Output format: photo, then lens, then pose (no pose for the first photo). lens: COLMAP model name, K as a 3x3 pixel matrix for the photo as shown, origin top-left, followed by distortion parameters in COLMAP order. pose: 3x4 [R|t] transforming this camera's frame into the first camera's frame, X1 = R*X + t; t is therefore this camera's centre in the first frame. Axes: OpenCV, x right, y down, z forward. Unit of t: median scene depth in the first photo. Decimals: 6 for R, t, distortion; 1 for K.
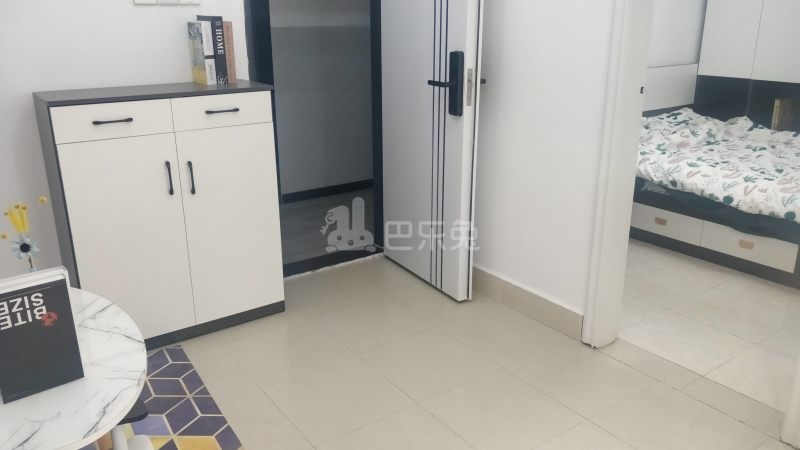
lens RADIAL K [[645.4, 0, 400.0], [0, 645.4, 225.0], [0, 0, 1]] dist [-0.012915, -0.013747]
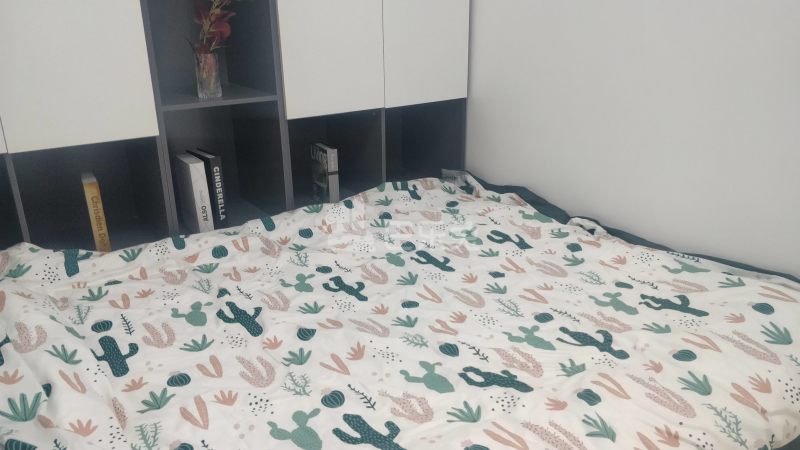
lens RADIAL K [[645.4, 0, 400.0], [0, 645.4, 225.0], [0, 0, 1]] dist [-0.012915, -0.013747]
pose [[-0.023717, -0.318302, 0.947693, 0.163471], [0.326301, 0.893579, 0.308293, -0.233980], [-0.944968, 0.316545, 0.082669, 0.767285]]
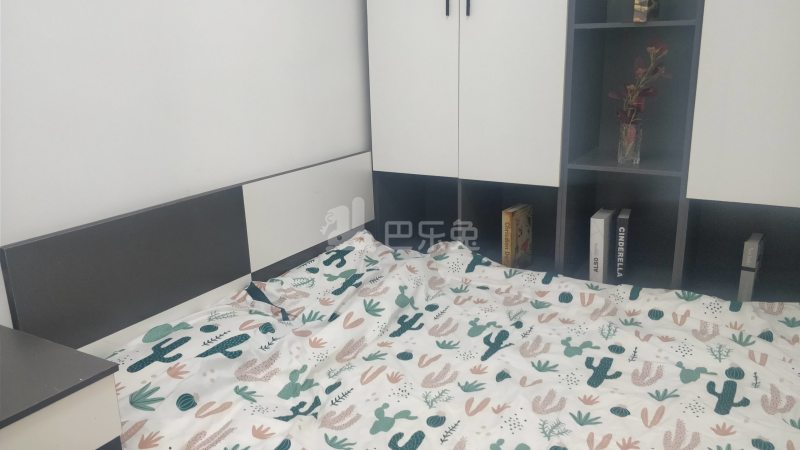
lens RADIAL K [[645.4, 0, 400.0], [0, 645.4, 225.0], [0, 0, 1]] dist [-0.012915, -0.013747]
pose [[0.914120, -0.120509, 0.387120, 0.280114], [0.145720, 0.988659, -0.036328, -0.176092], [-0.378352, 0.089620, 0.921313, 0.508136]]
